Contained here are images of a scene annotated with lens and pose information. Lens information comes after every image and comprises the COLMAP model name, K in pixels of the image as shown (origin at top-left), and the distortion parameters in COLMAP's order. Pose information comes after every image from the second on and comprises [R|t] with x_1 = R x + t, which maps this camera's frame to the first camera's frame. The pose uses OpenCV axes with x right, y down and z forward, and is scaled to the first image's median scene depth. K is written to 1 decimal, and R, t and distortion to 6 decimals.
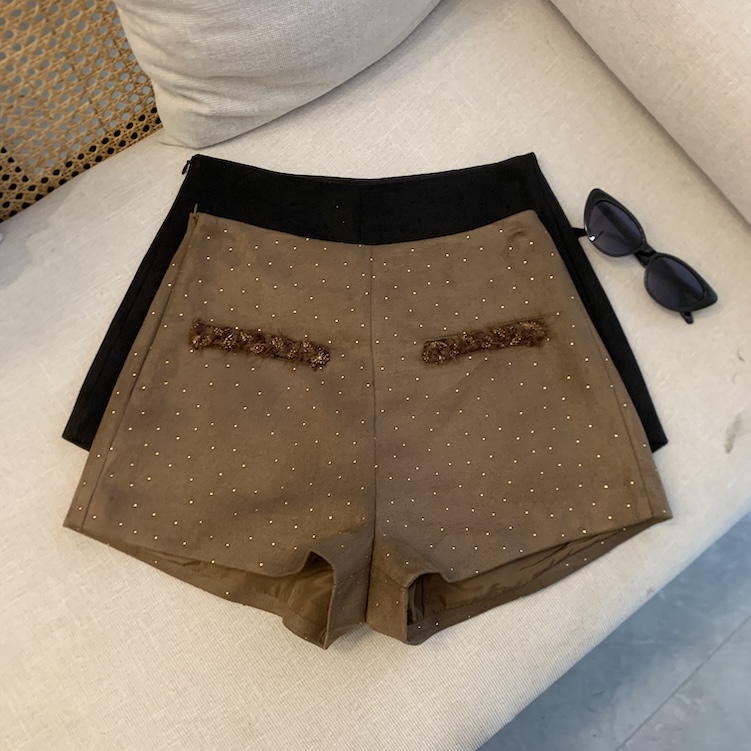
lens RADIAL K [[761.0, 0, 379.2], [0, 761.0, 378.7], [0, 0, 1]] dist [-0.003021, 0.000000]
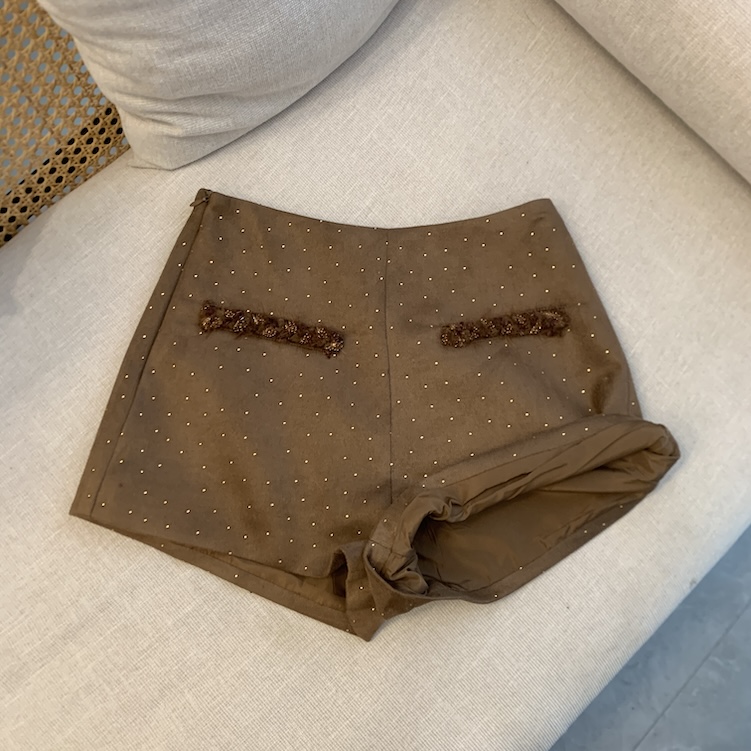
lens RADIAL K [[761.0, 0, 375.1], [0, 761.0, 360.2], [0, 0, 1]] dist [-0.003021, 0.000000]
pose [[0.993858, -0.108033, 0.023999, -0.038839], [0.107010, 0.993434, 0.040469, -0.083151], [-0.028214, -0.037652, 0.998893, 0.047735]]
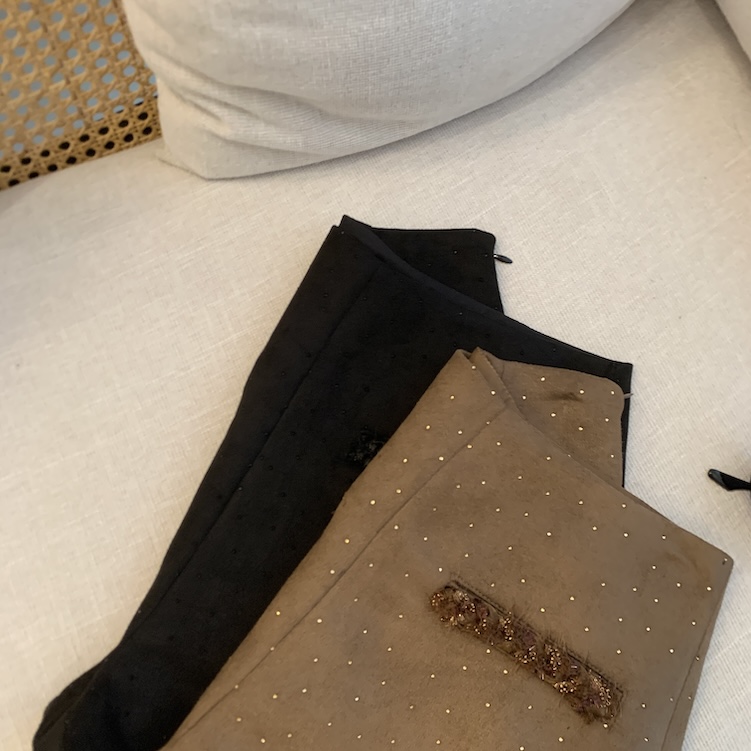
lens RADIAL K [[761.0, 0, 372.9], [0, 761.0, 377.2], [0, 0, 1]] dist [-0.003021, 0.000000]
pose [[0.978200, 0.206702, -0.019978, -0.043086], [-0.206738, 0.978396, 0.000285, -0.164017], [0.019605, 0.003851, 0.999800, 0.328607]]
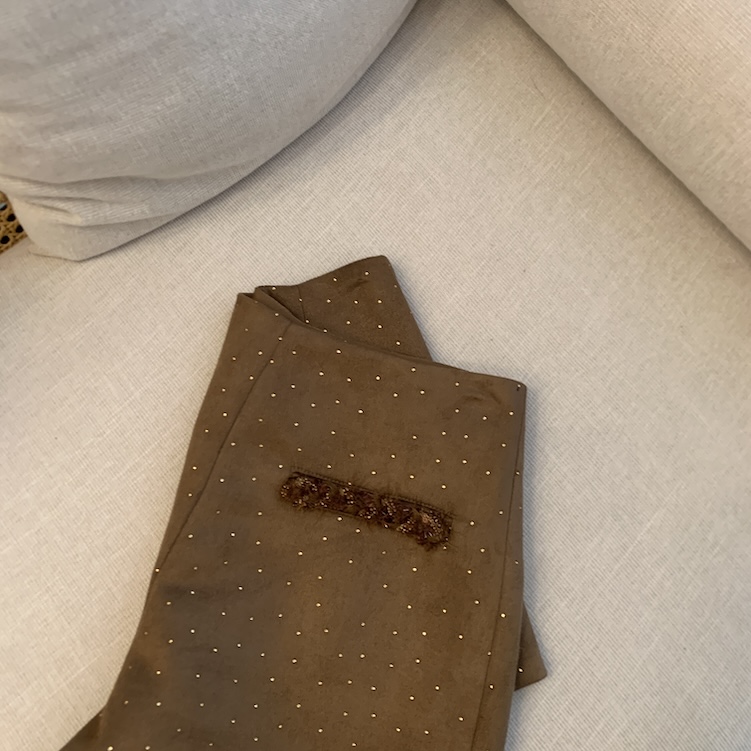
lens RADIAL K [[761.0, 0, 369.0], [0, 761.0, 374.7], [0, 0, 1]] dist [-0.003021, 0.000000]
pose [[0.998266, -0.057722, -0.011553, 0.052299], [0.057903, 0.998195, 0.015963, -0.191770], [0.010610, -0.016604, 0.999806, 0.254486]]
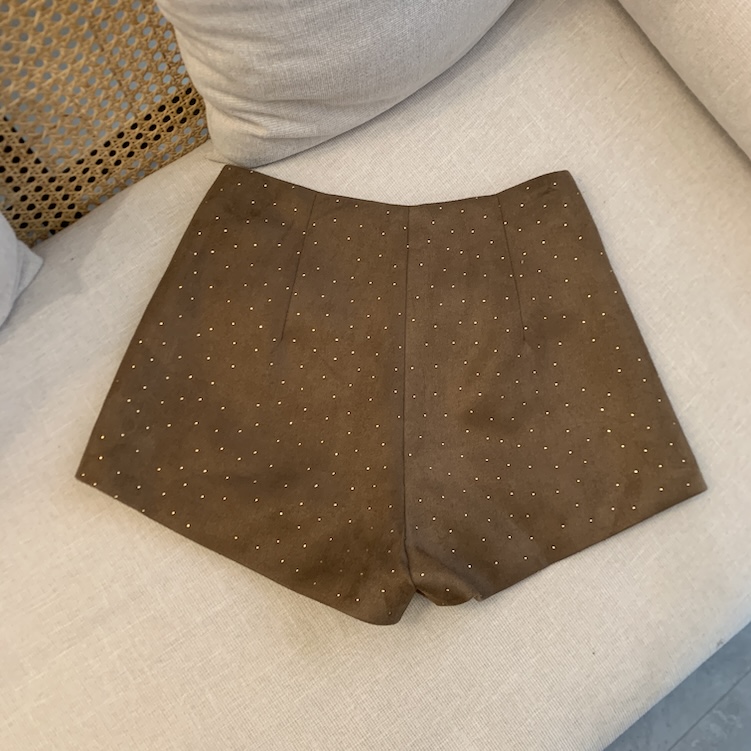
lens RADIAL K [[761.0, 0, 380.2], [0, 761.0, 366.2], [0, 0, 1]] dist [-0.003021, 0.000000]
pose [[0.999893, 0.012853, 0.006962, -0.083538], [-0.013172, 0.998768, 0.047841, -0.108962], [-0.006339, -0.047928, 0.998831, 0.050721]]
